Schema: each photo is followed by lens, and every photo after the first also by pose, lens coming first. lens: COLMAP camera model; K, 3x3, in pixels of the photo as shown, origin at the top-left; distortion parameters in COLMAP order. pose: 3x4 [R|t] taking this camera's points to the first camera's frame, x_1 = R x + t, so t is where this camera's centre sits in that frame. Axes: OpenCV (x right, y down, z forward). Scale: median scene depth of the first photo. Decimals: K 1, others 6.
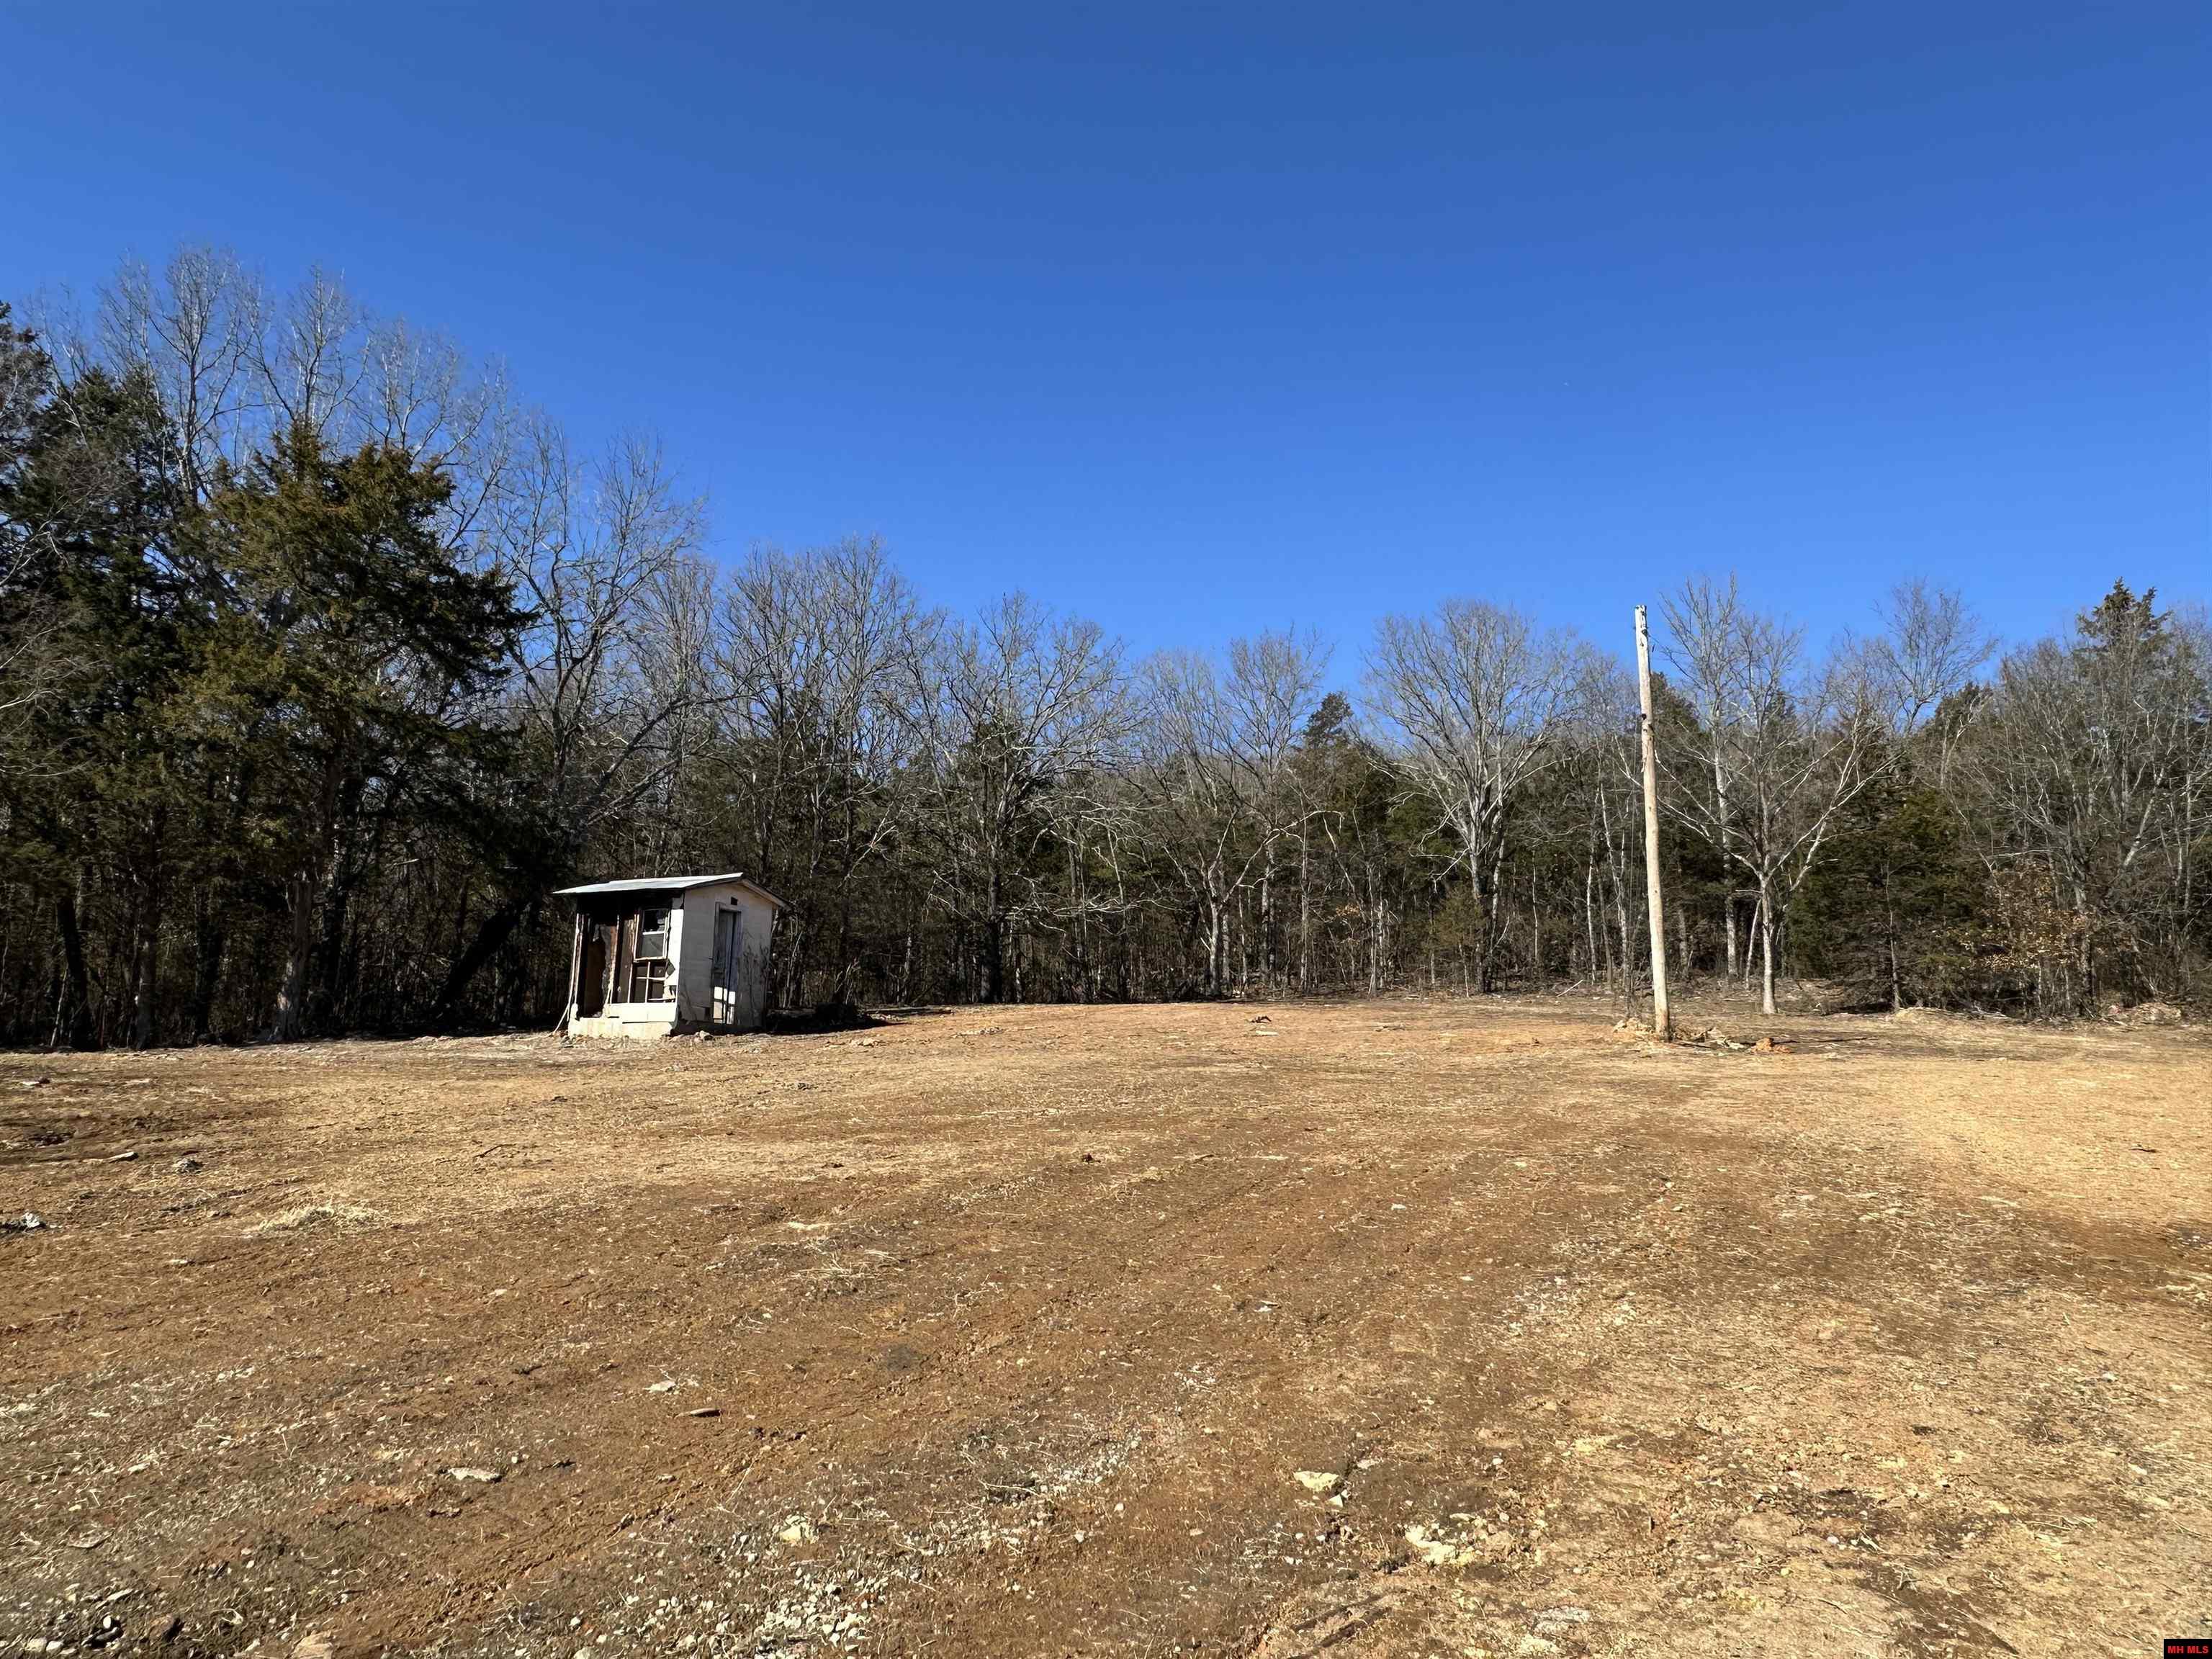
lens RADIAL K [[1498.2, 0, 1106.0], [0, 1498.2, 829.5], [0, 0, 1]] dist [0.007348, -0.004418]
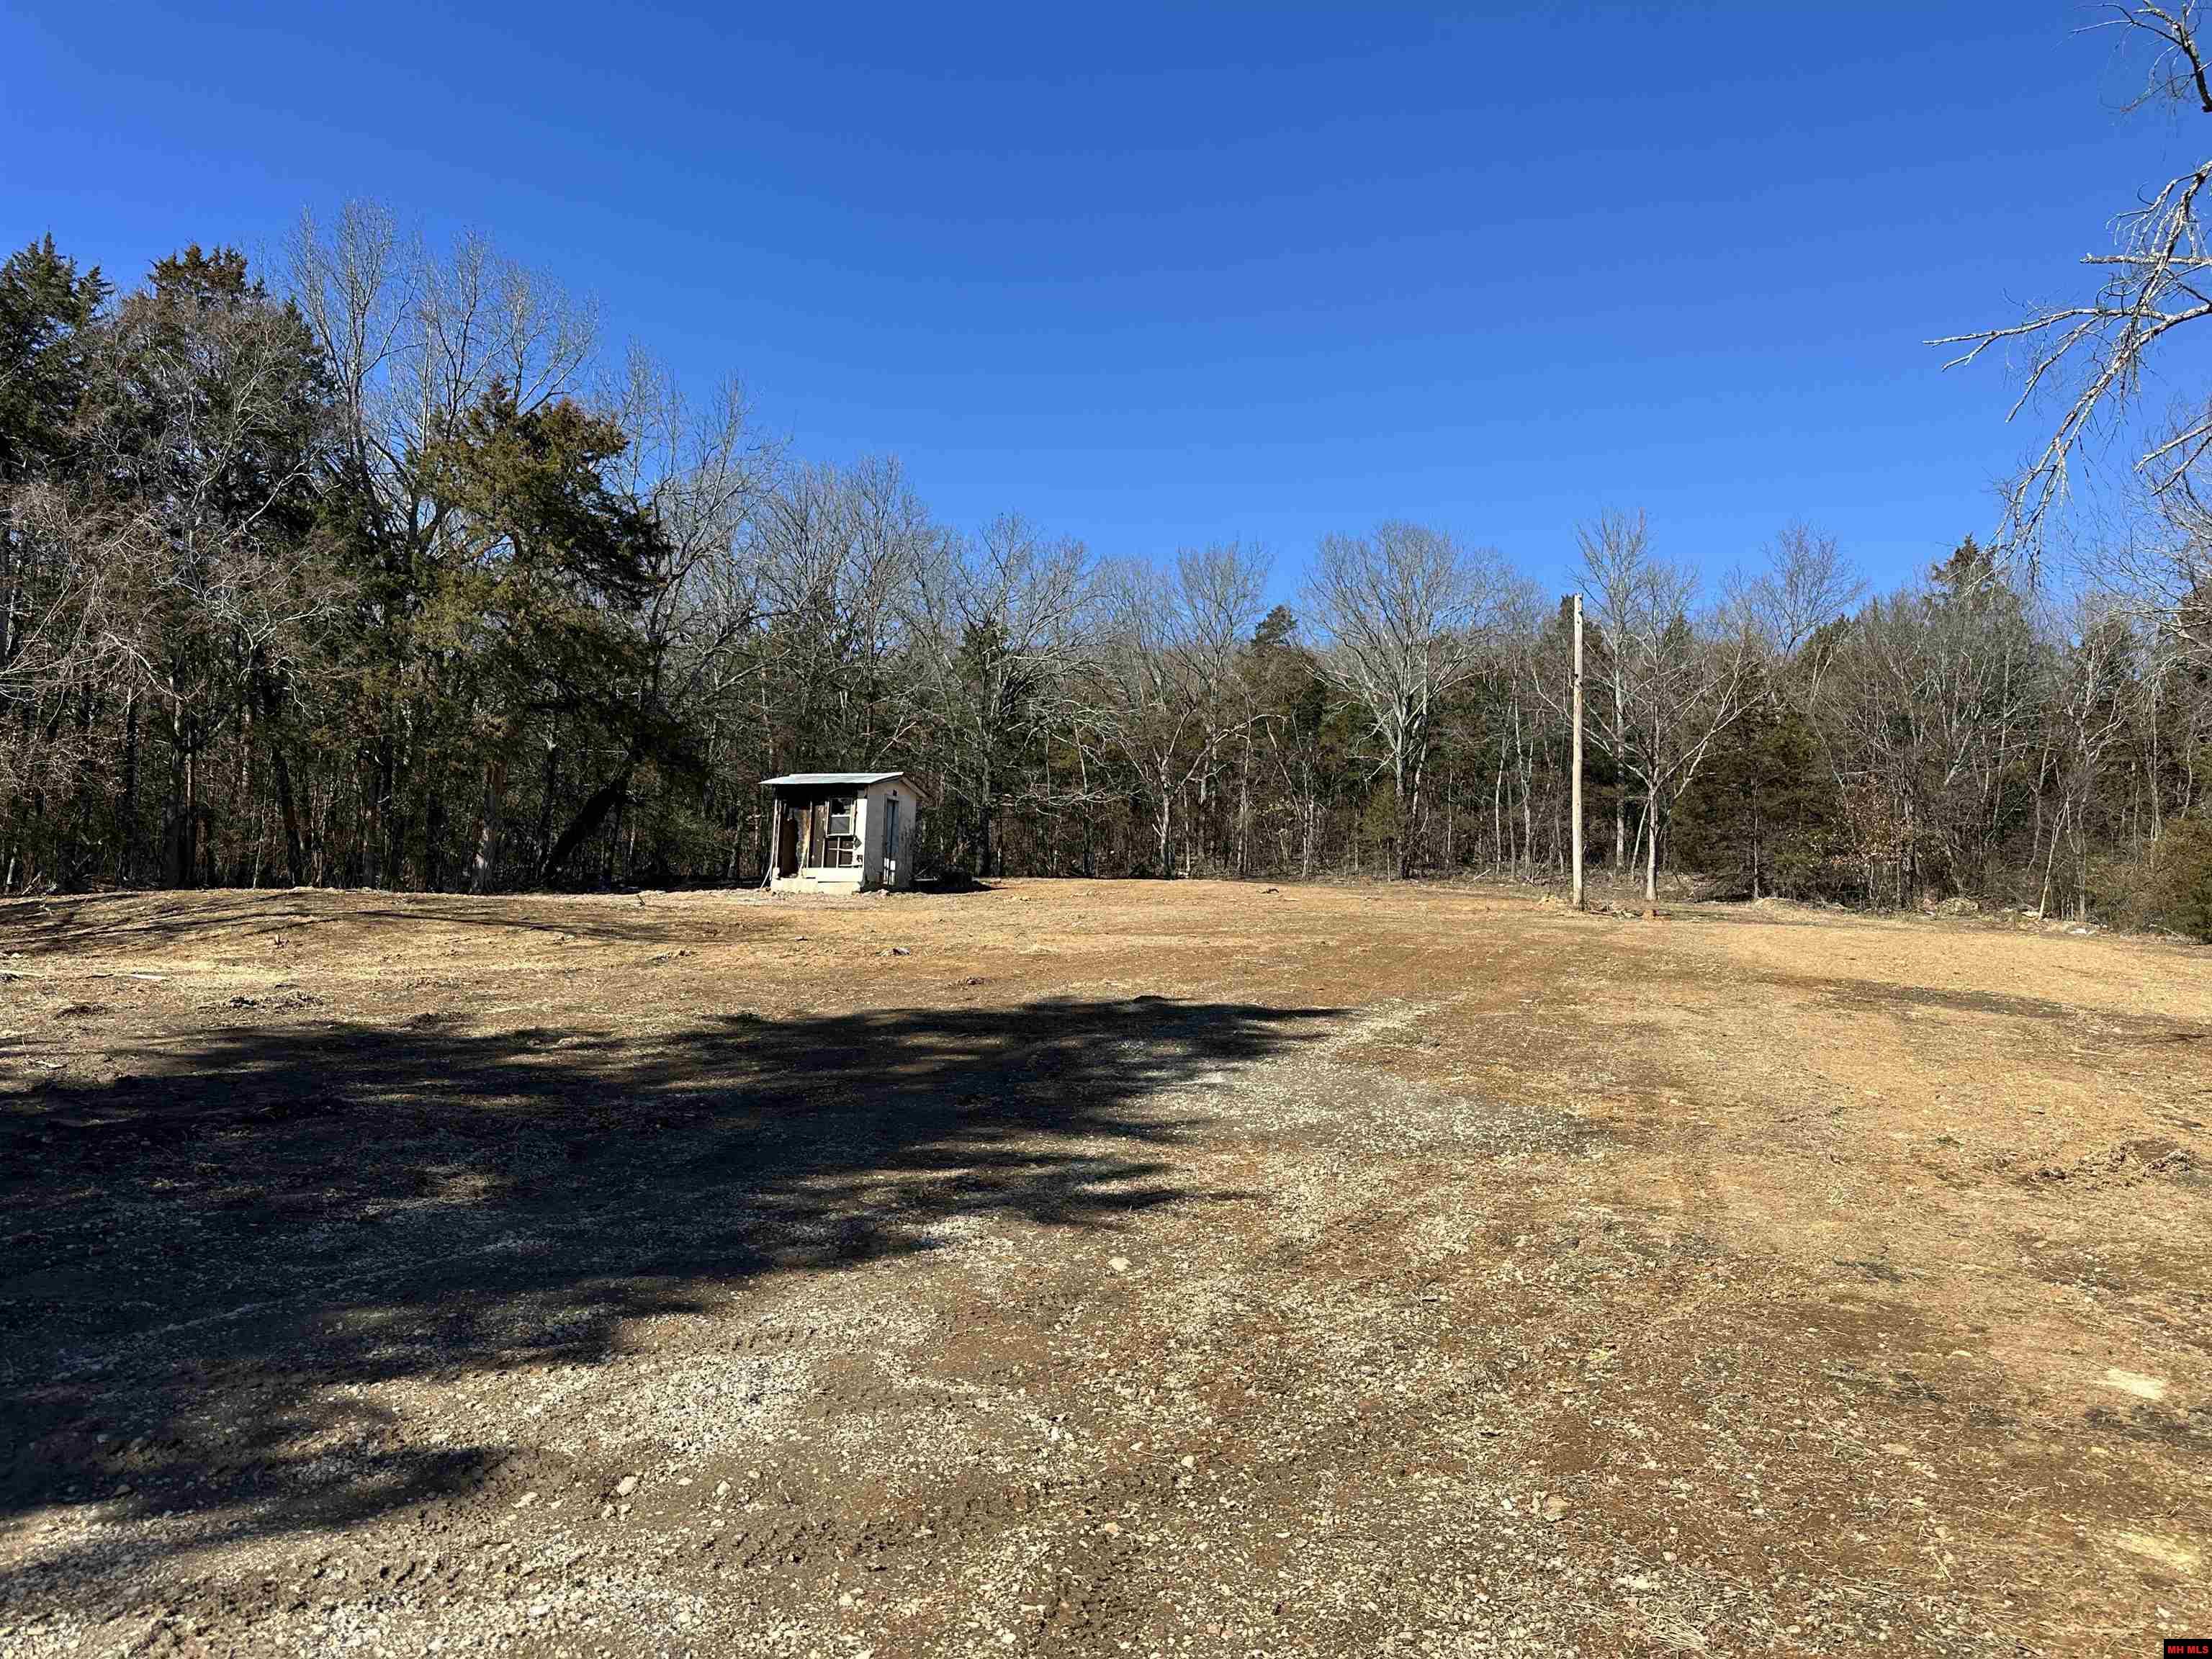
lens RADIAL K [[1547.6, 0, 1102.3], [0, 1547.6, 841.6], [0, 0, 1]] dist [0.101342, -0.148601]
pose [[0.996651, 0.023194, 0.078411, -0.086938], [-0.029833, 0.995970, 0.084583, -0.015345], [-0.076133, -0.086639, 0.993326, -0.188836]]
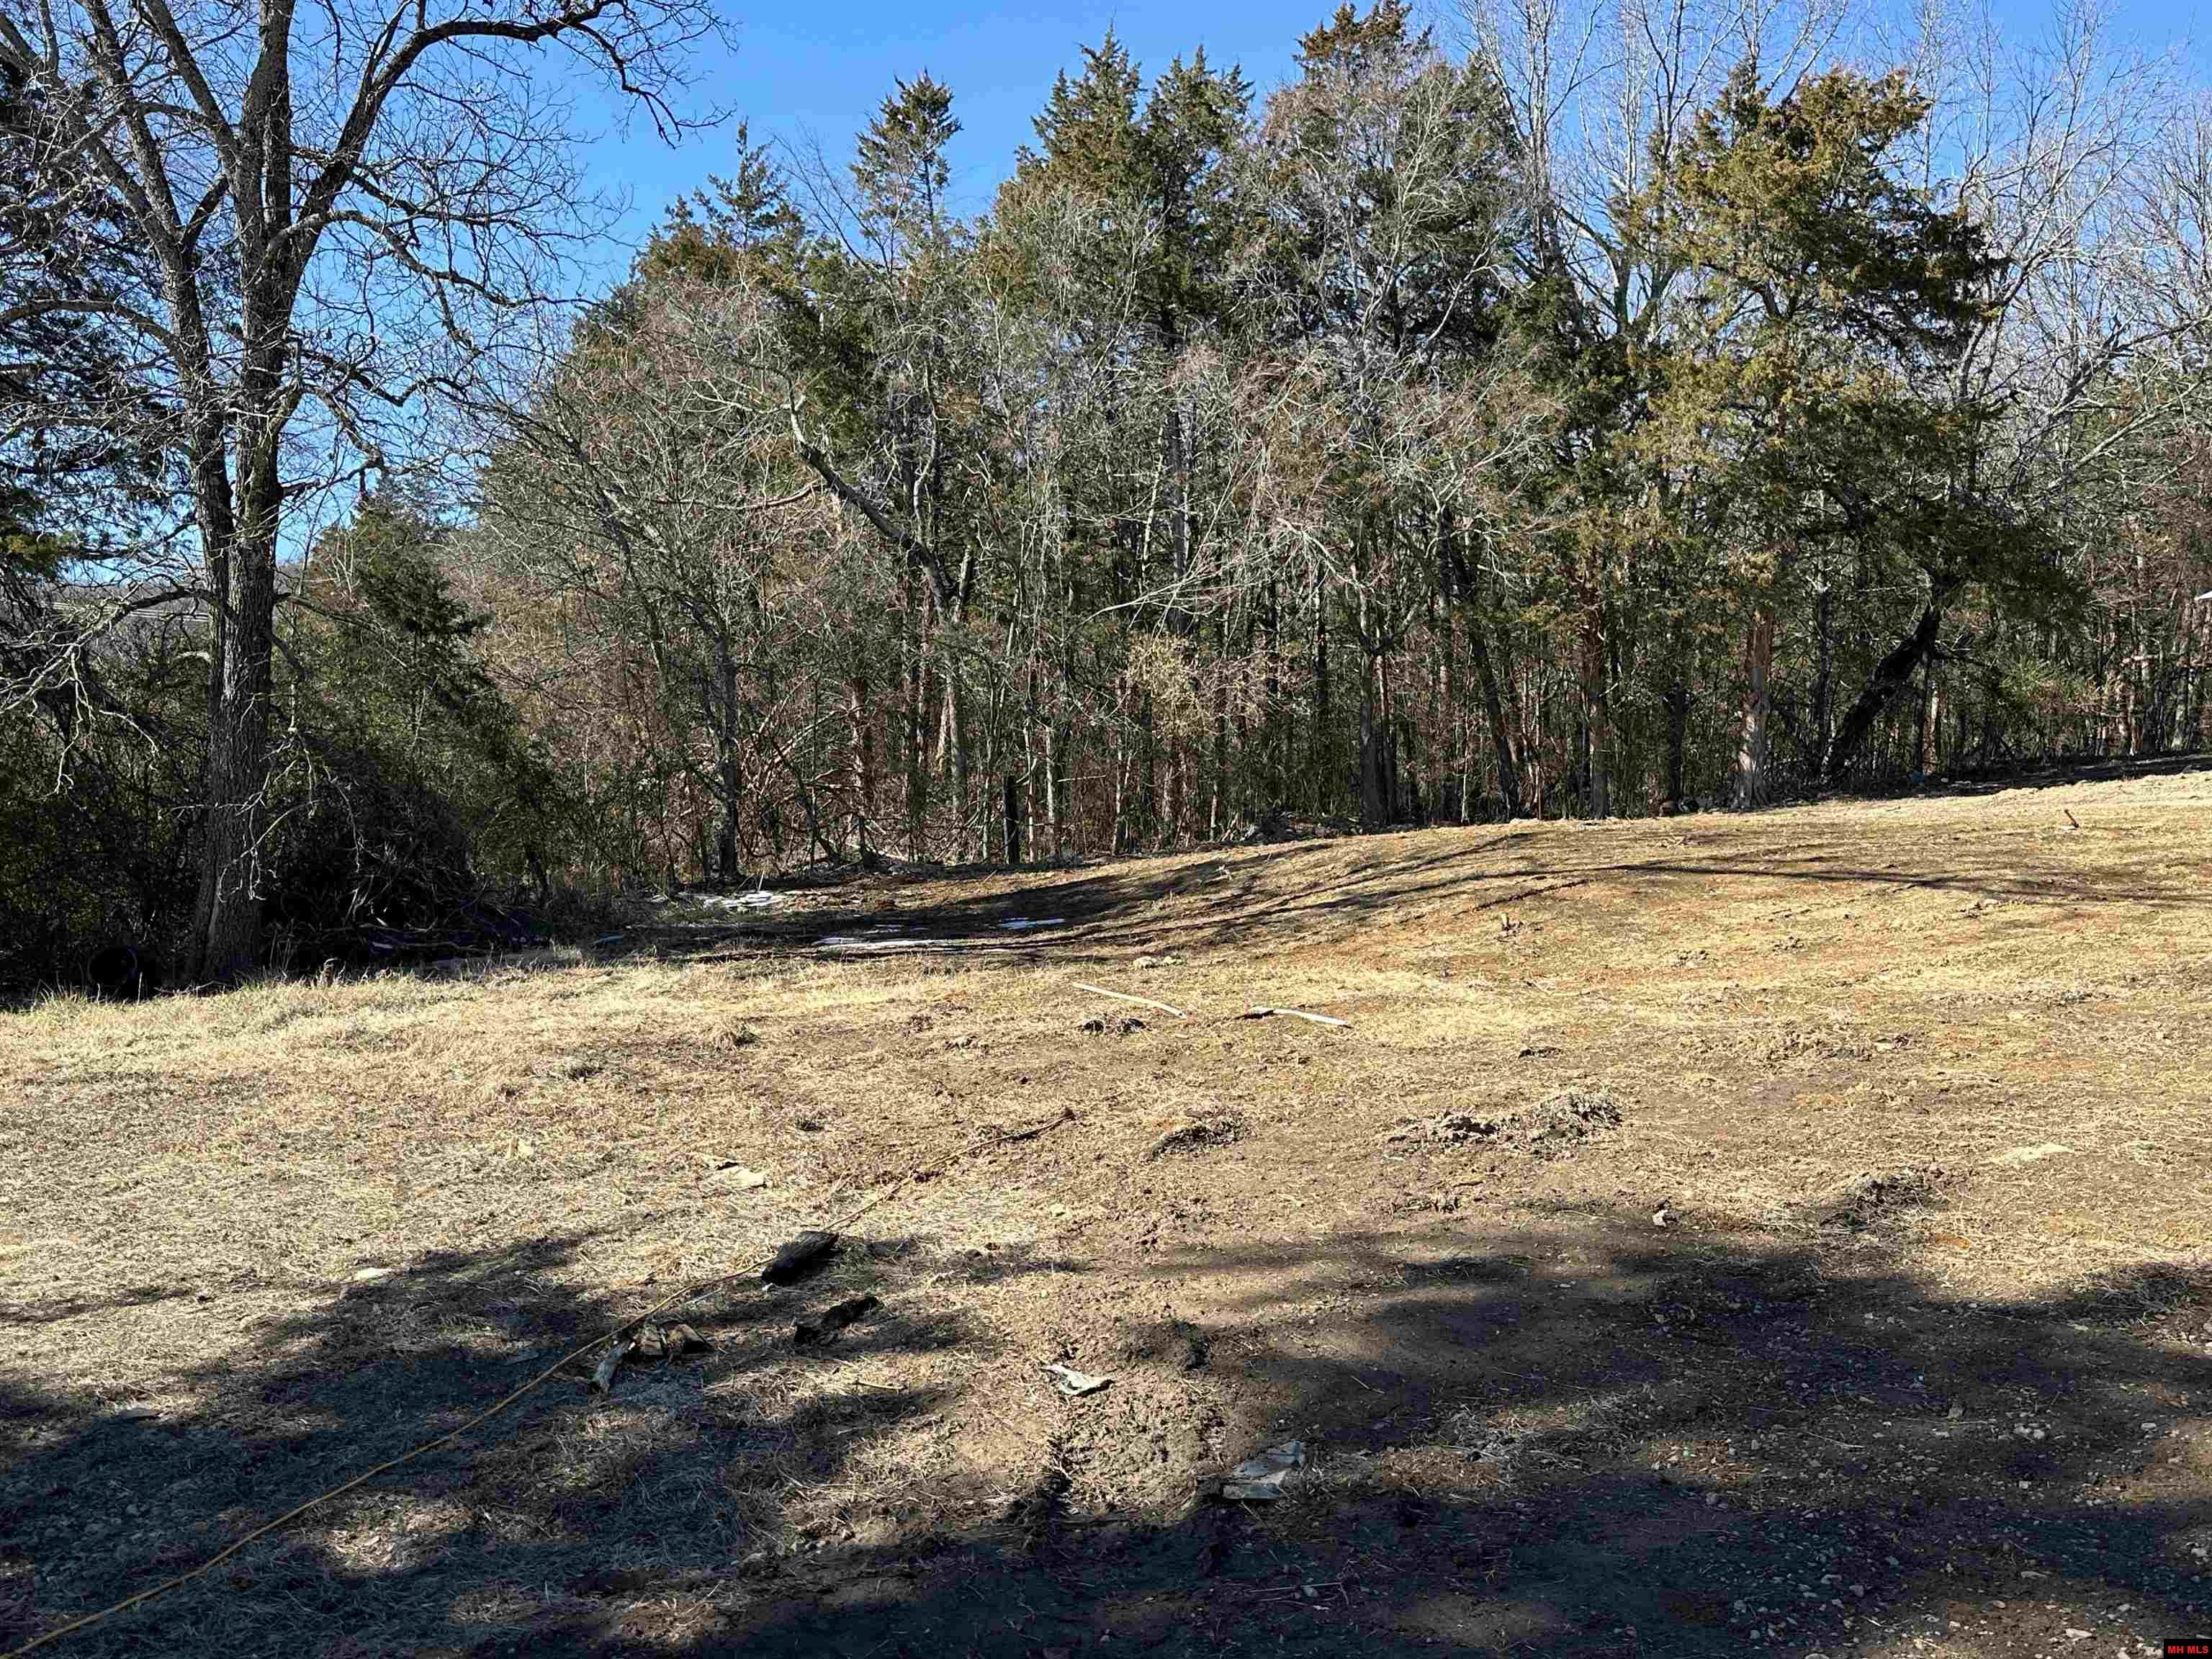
lens RADIAL K [[1883.5, 0, 1098.7], [0, 1883.5, 843.0], [0, 0, 1]] dist [0.242546, -0.484959]
pose [[0.821825, -0.027565, -0.569072, -0.132844], [0.114082, 0.986562, 0.116964, -0.008315], [0.558201, -0.161045, 0.813926, -0.085169]]
